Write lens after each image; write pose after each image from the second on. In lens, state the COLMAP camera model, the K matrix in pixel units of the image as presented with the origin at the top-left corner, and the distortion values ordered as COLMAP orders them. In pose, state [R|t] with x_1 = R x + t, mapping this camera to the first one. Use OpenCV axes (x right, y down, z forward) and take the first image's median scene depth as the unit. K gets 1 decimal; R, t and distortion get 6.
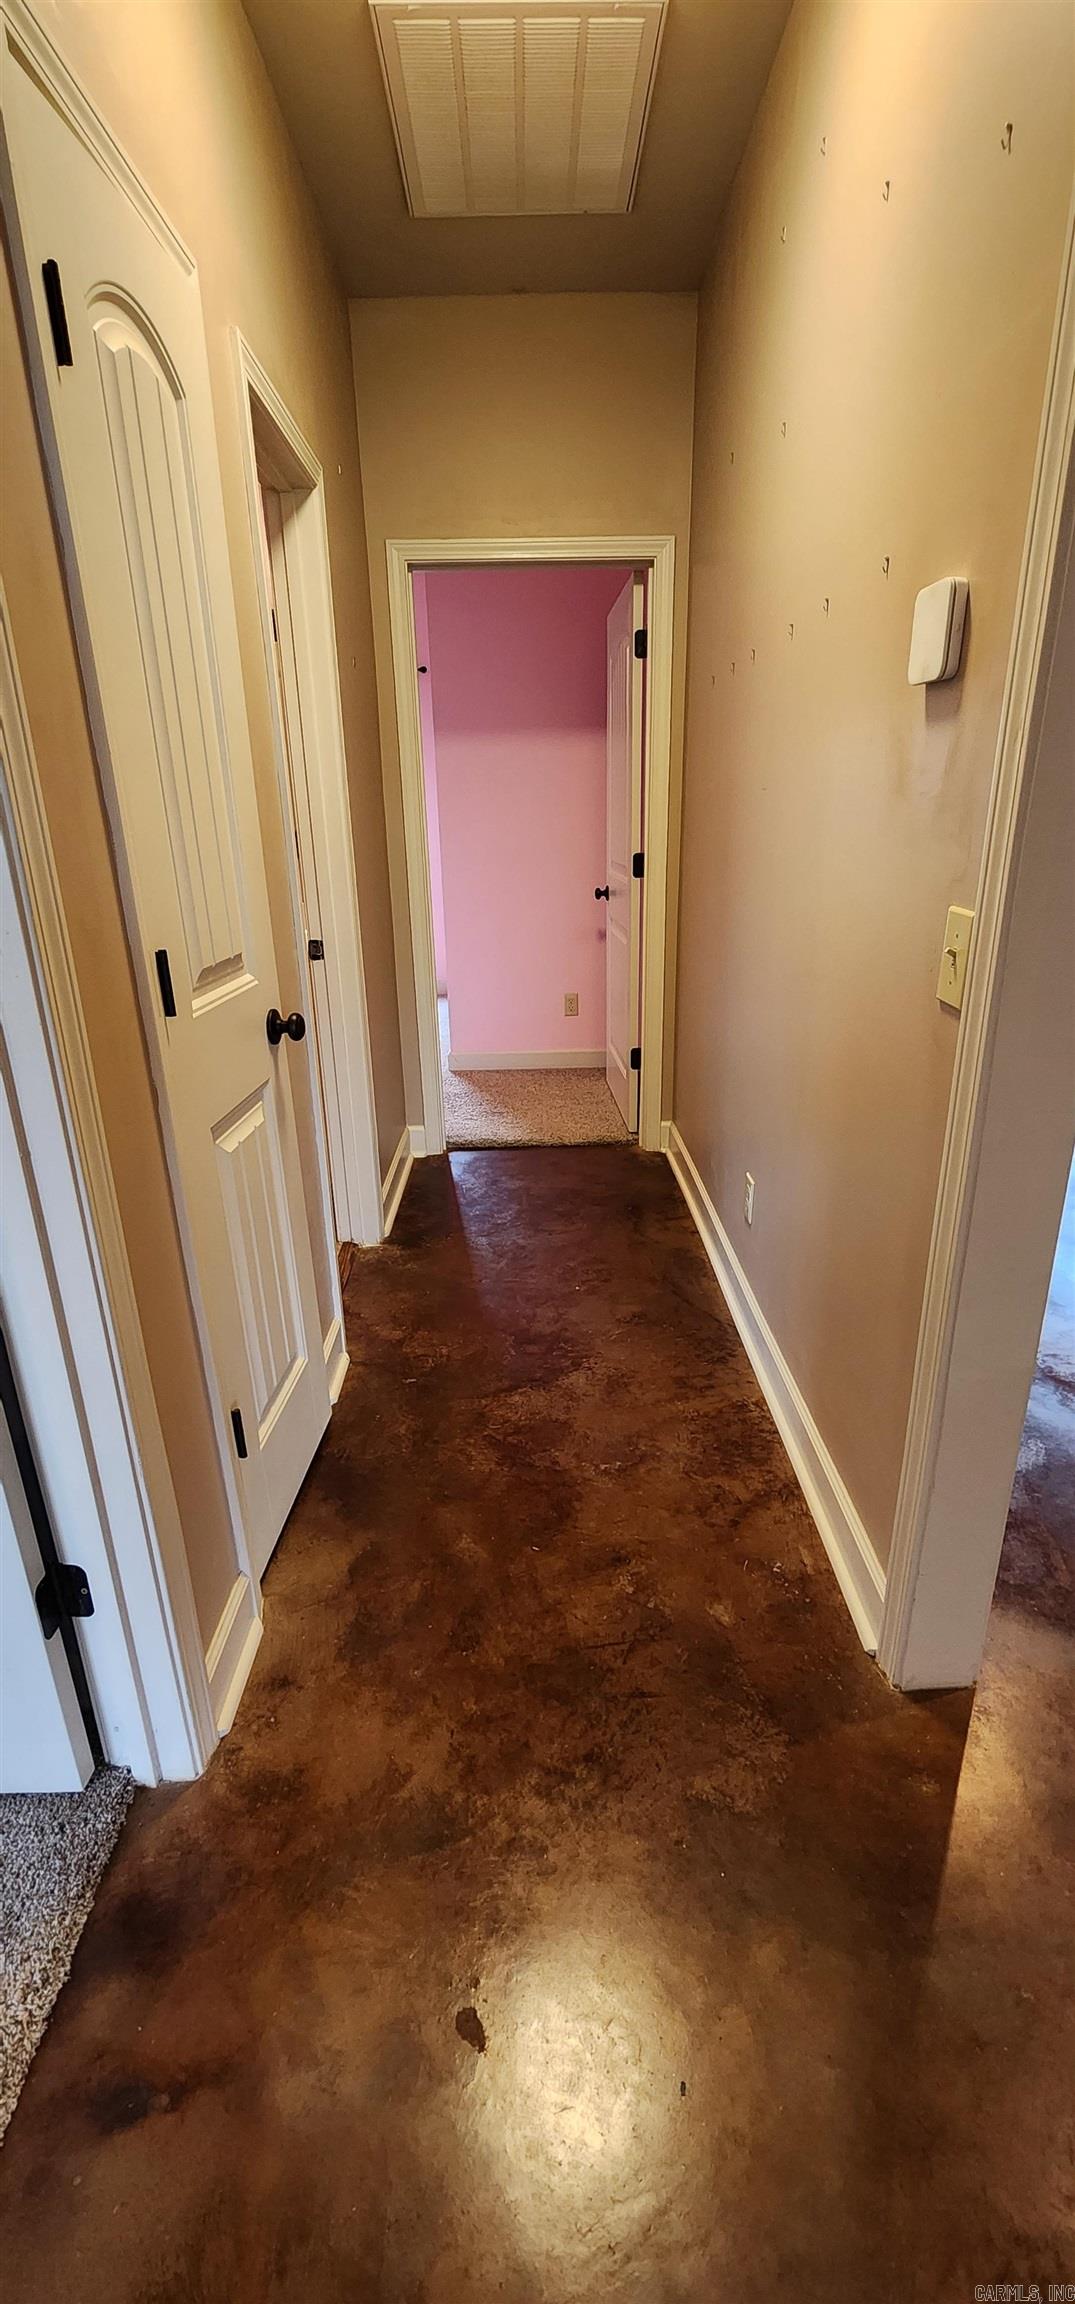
lens RADIAL K [[950.3, 0, 537.9], [0, 950.3, 1162.3], [0, 0, 1]] dist [0.002839, 0.000524]
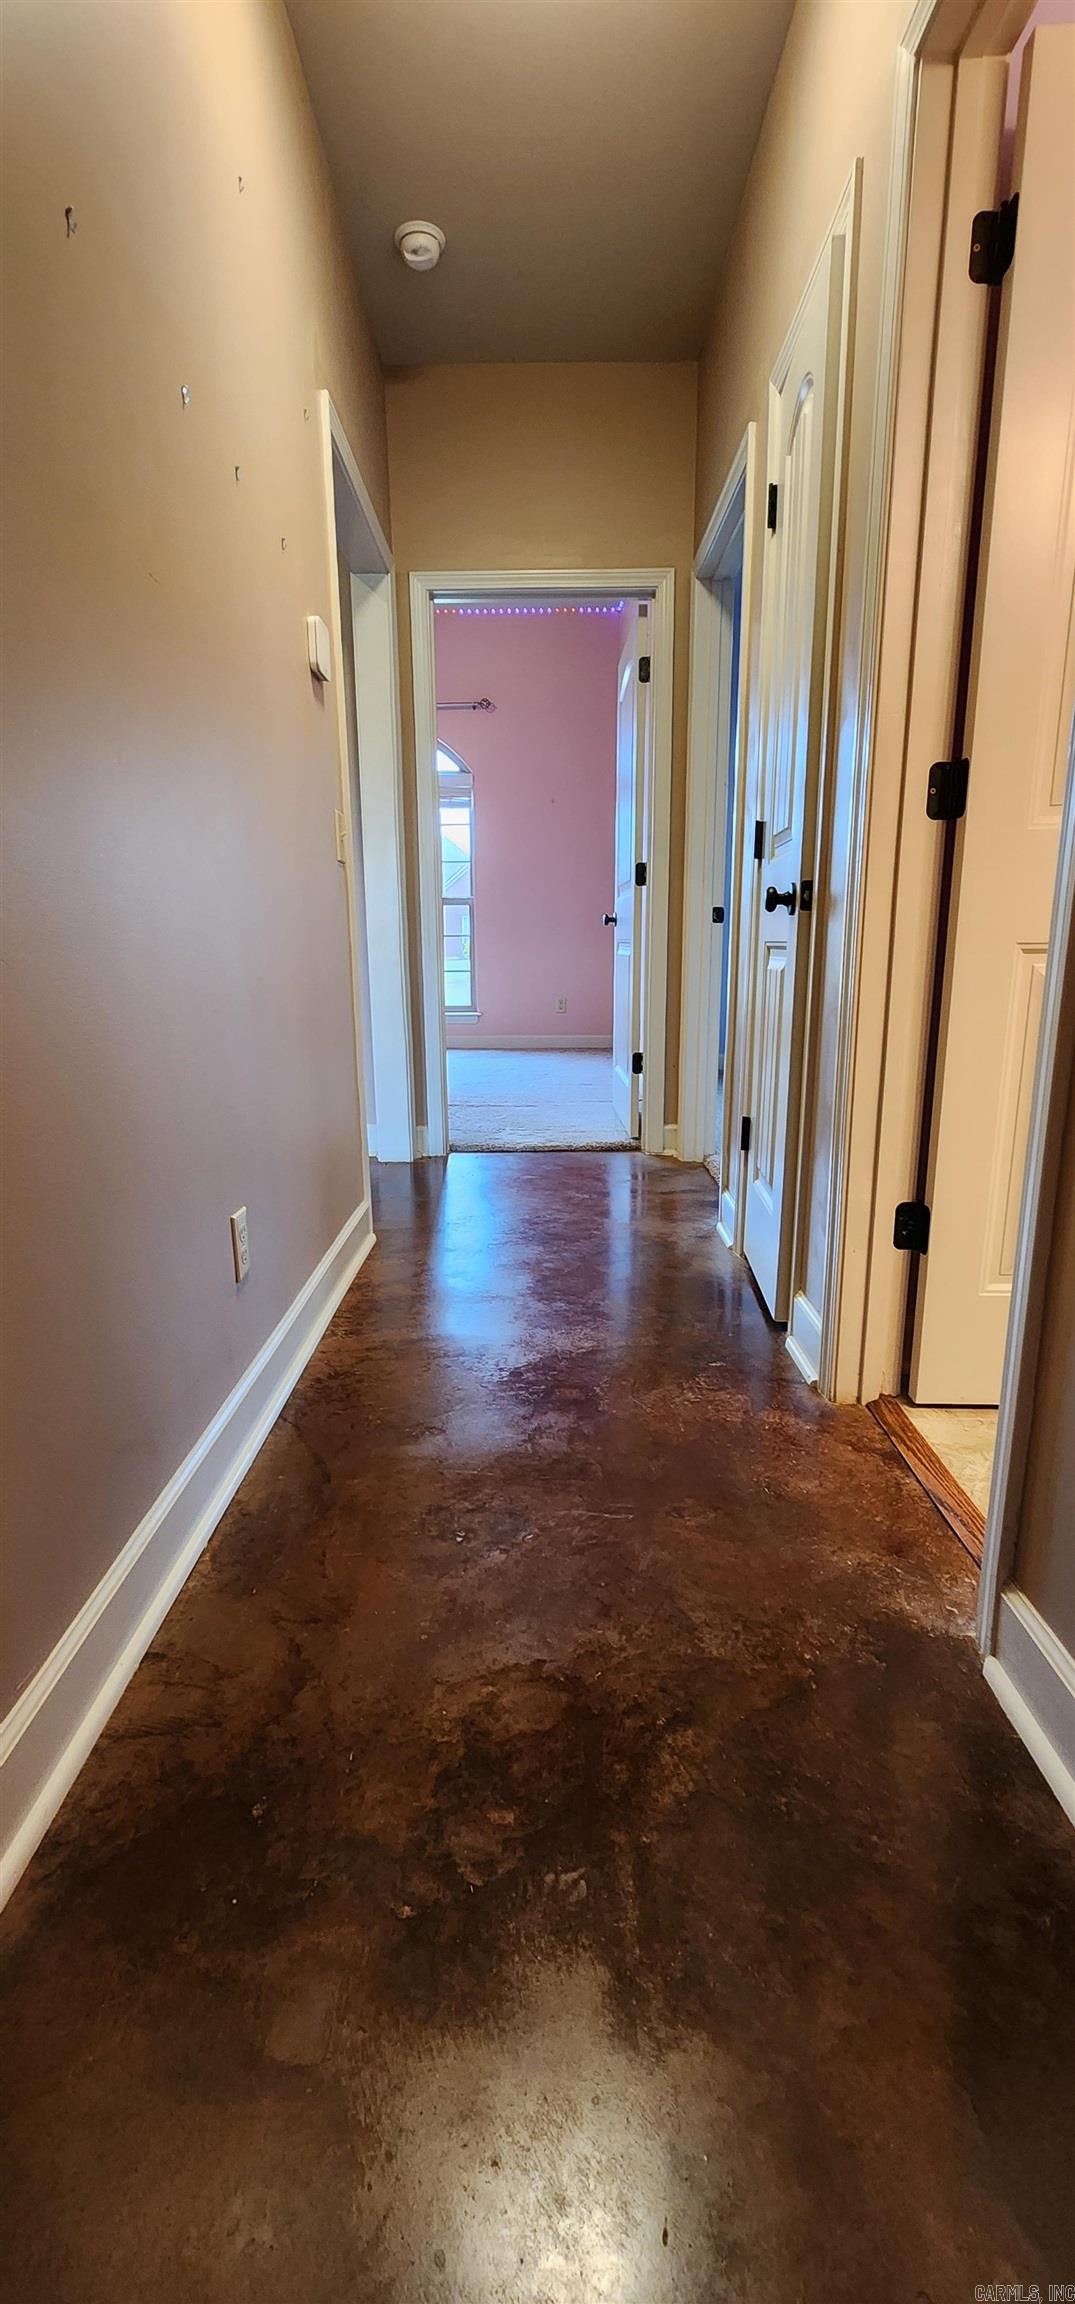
lens RADIAL K [[950.3, 0, 533.9], [0, 950.3, 1138.4], [0, 0, 1]] dist [0.002839, 0.000524]
pose [[-0.999260, 0.028180, 0.026190, -0.001290], [0.037852, 0.841805, 0.538453, -0.375101], [-0.006873, 0.539046, -0.842249, 1.519550]]
